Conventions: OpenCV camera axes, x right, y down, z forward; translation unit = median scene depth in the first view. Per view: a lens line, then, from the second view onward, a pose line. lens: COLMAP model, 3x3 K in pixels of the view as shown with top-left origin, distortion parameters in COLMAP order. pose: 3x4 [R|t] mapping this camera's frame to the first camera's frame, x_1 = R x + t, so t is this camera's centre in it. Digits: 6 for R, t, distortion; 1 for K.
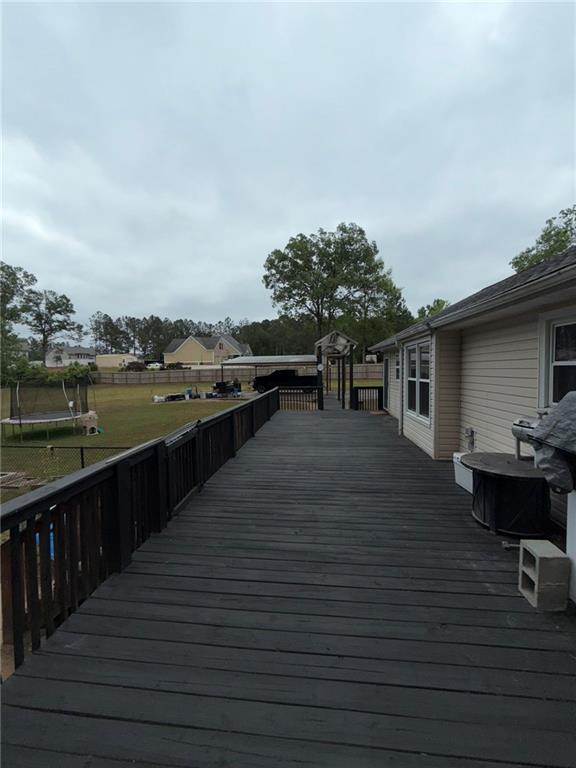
lens RADIAL K [[308.9, 0, 288.3], [0, 308.9, 383.5], [0, 0, 1]] dist [0.000482, -0.000222]
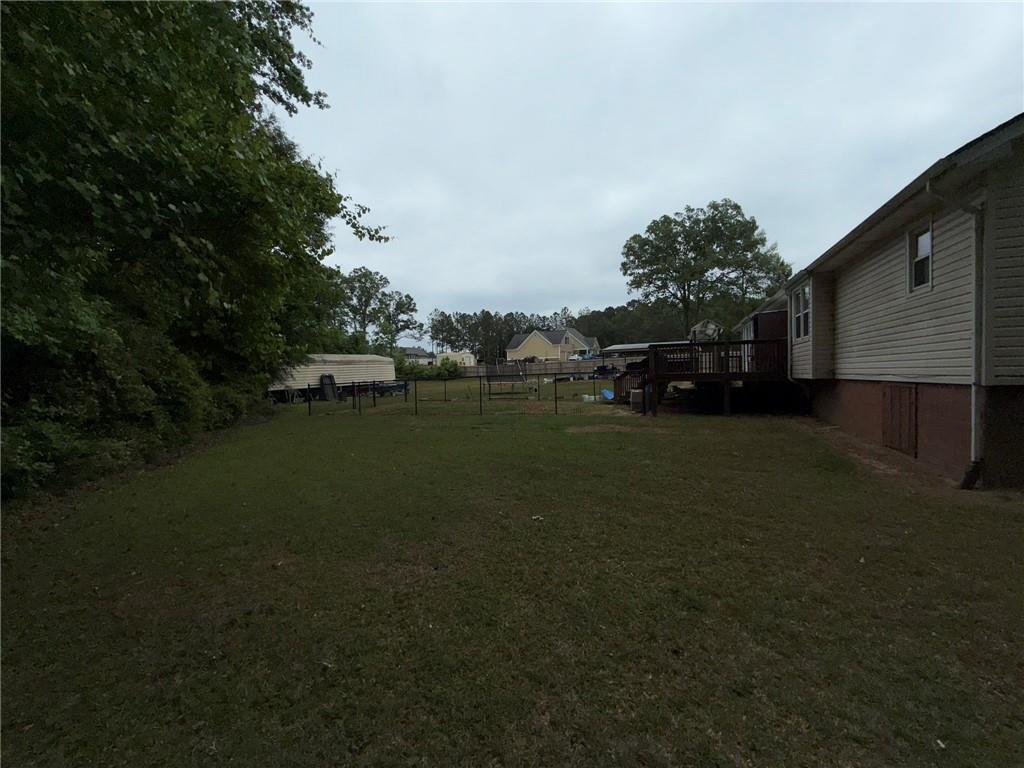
lens RADIAL K [[411.8, 0, 508.0], [0, 411.8, 383.3], [0, 0, 1]] dist [0.000482, -0.000222]
pose [[0.956833, -0.001108, -0.290638, -0.032535], [-0.005348, 0.999756, -0.021417, 0.032115], [0.290591, 0.022047, 0.956593, -0.204188]]
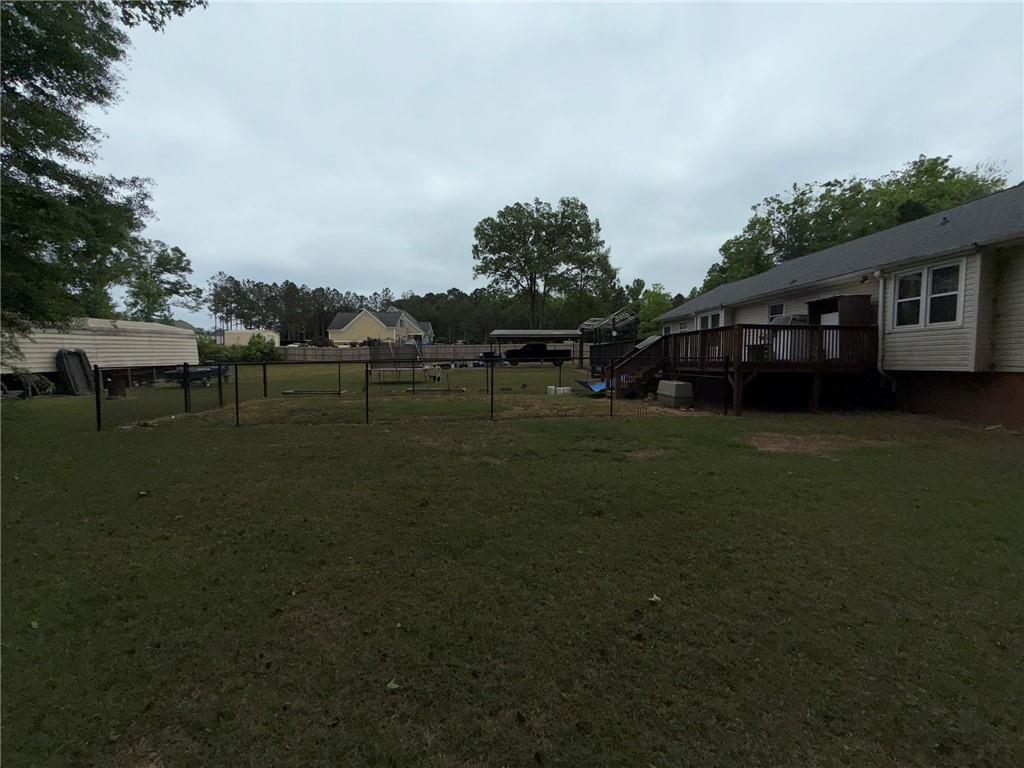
lens RADIAL K [[411.8, 0, 512.2], [0, 411.8, 384.7], [0, 0, 1]] dist [0.000482, -0.000222]
pose [[0.983530, 0.007455, 0.180592, -0.128010], [-0.009119, 0.999923, 0.008391, 0.031149], [-0.180516, -0.009899, 0.983522, -0.137934]]
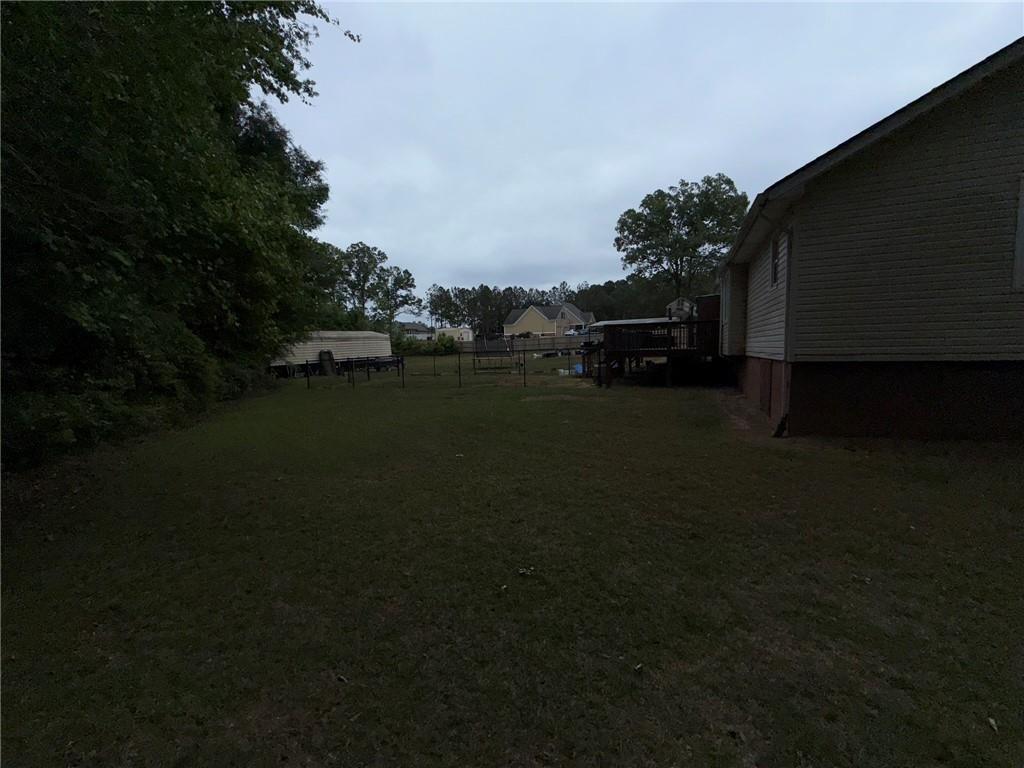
lens RADIAL K [[411.8, 0, 507.6], [0, 411.8, 383.1], [0, 0, 1]] dist [0.000482, -0.000222]
pose [[0.955051, 0.014465, -0.296088, -0.010327], [-0.002844, 0.999210, 0.039642, 0.031874], [0.296427, -0.037018, 0.954338, -0.224221]]
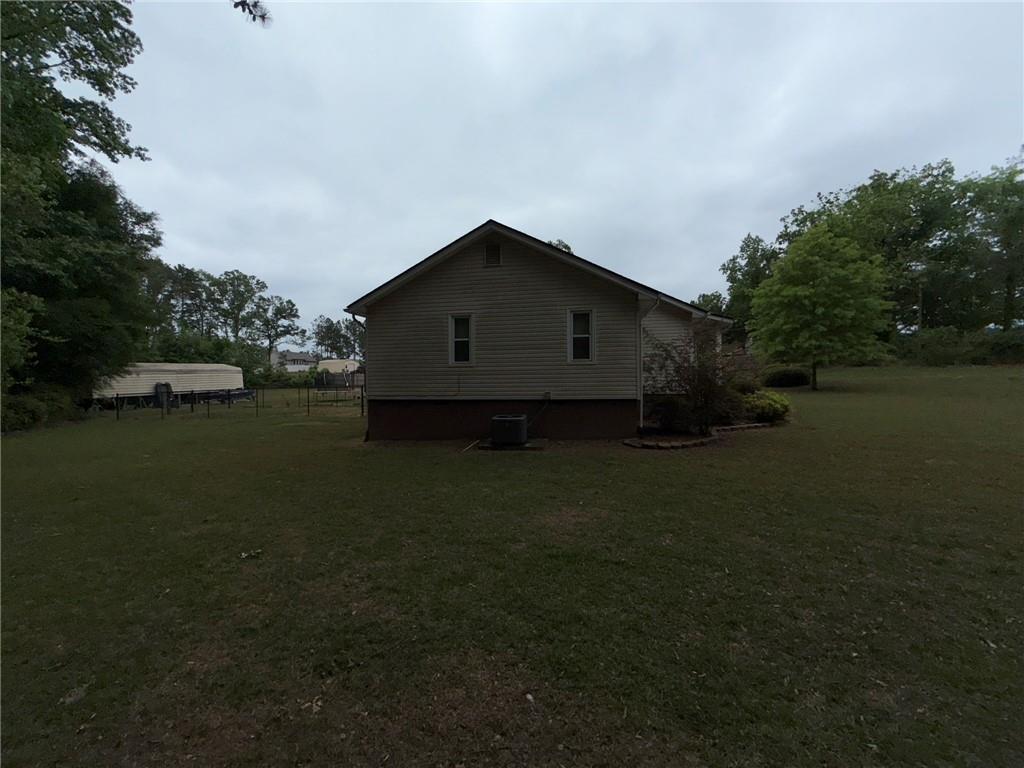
lens RADIAL K [[411.8, 0, 509.5], [0, 411.8, 379.0], [0, 0, 1]] dist [0.000482, -0.000222]
pose [[0.996748, 0.001487, -0.080563, 0.093778], [-0.005387, 0.998823, -0.048214, 0.030118], [0.080397, 0.048491, 0.995583, -0.279776]]
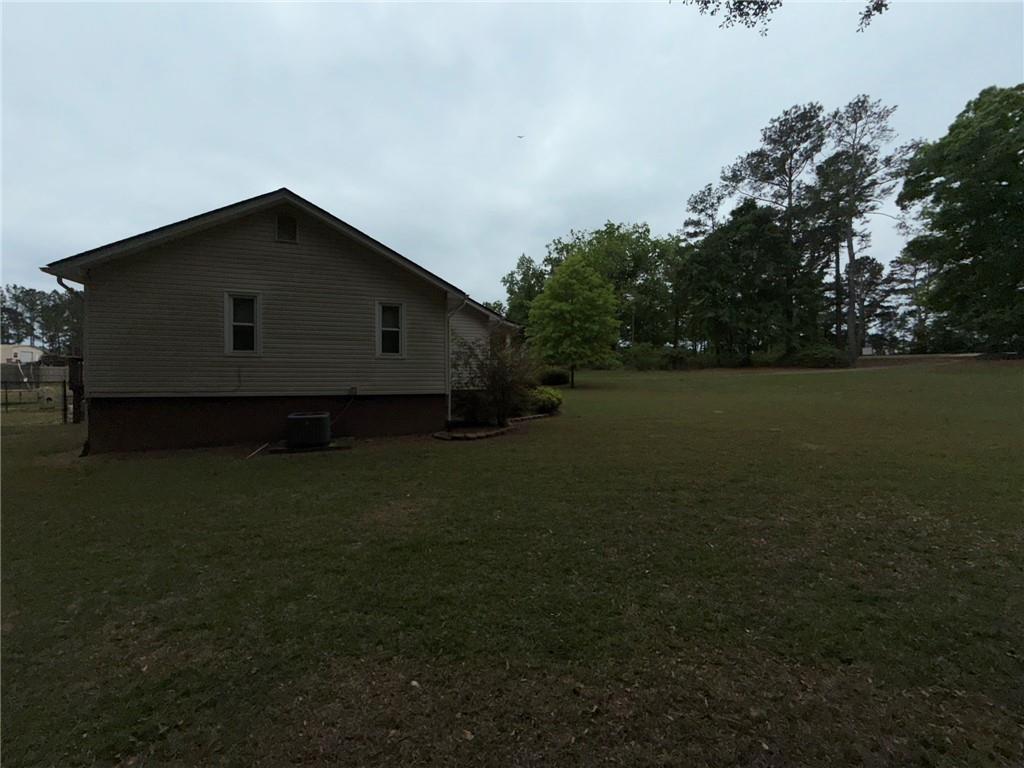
lens RADIAL K [[411.8, 0, 509.2], [0, 411.8, 382.8], [0, 0, 1]] dist [0.000482, -0.000222]
pose [[0.912398, 0.008961, 0.409206, 0.086371], [0.006906, 0.999281, -0.037281, 0.031701], [-0.409246, 0.036840, 0.911680, -0.278815]]
